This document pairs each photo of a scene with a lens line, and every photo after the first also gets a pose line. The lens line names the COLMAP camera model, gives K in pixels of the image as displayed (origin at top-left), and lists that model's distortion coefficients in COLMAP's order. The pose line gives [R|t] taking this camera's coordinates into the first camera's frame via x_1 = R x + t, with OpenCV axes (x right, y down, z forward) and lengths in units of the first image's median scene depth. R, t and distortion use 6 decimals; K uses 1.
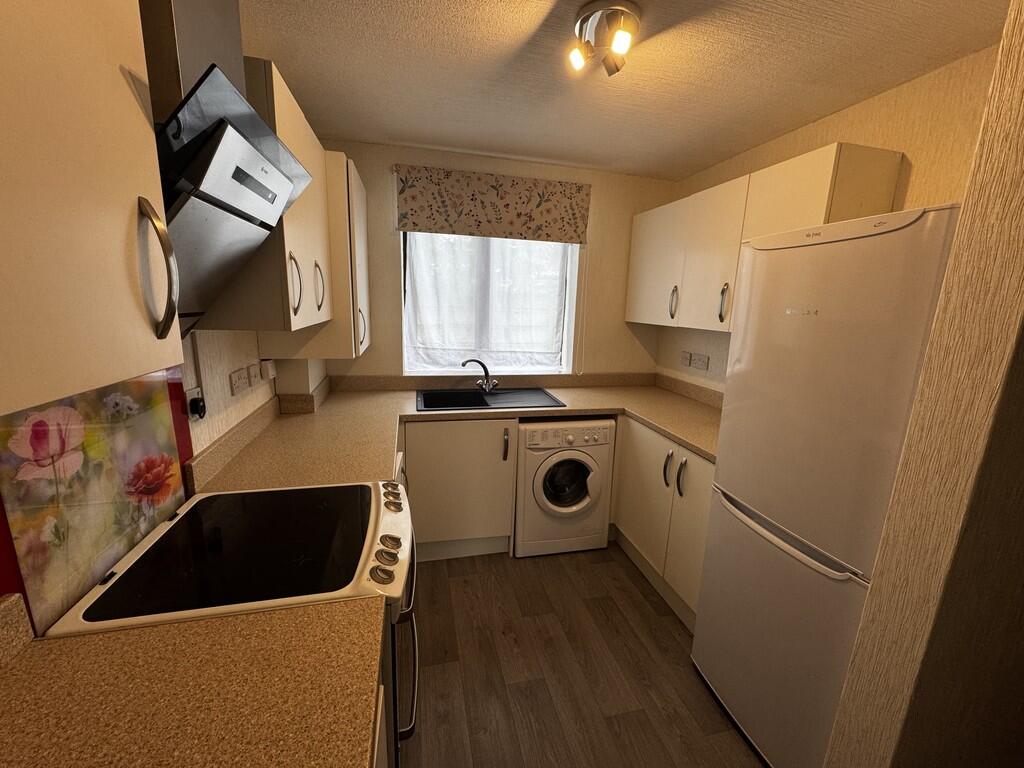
lens RADIAL K [[408.3, 0, 509.4], [0, 408.3, 384.0], [0, 0, 1]] dist [0.000655, 0.000304]
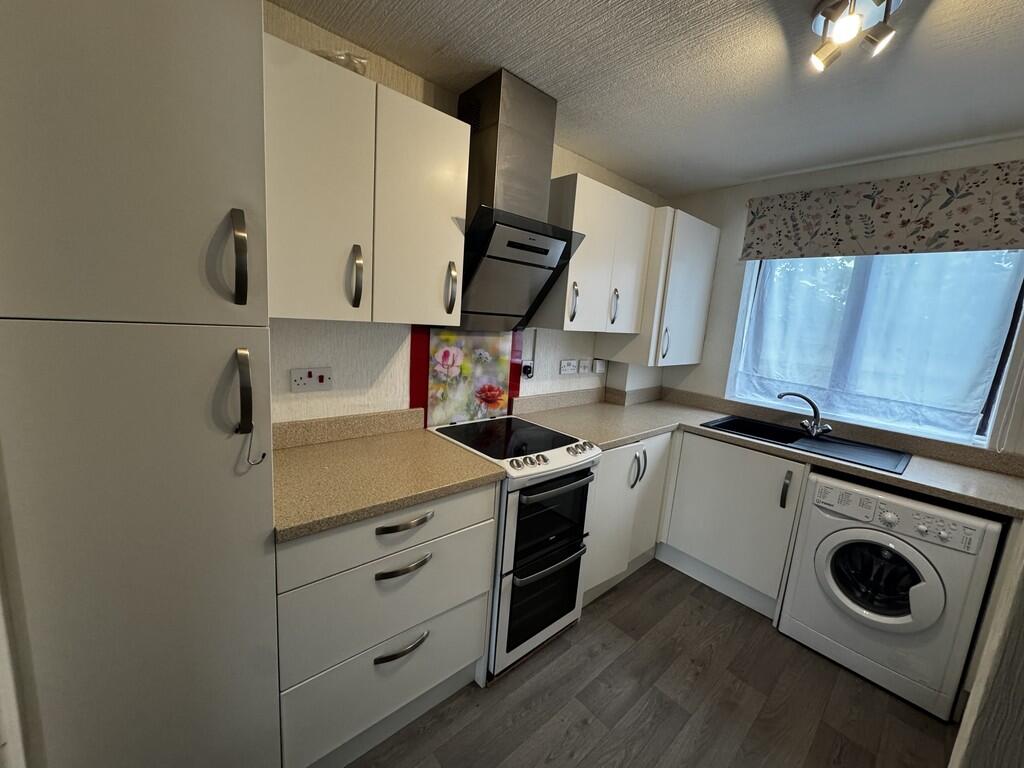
lens RADIAL K [[408.3, 0, 509.4], [0, 408.3, 384.0], [0, 0, 1]] dist [0.000655, 0.000304]
pose [[0.473833, 0.150953, -0.867580, 0.417556], [-0.234615, 0.971230, 0.040851, 0.031970], [0.848786, 0.184191, 0.495616, 0.030347]]
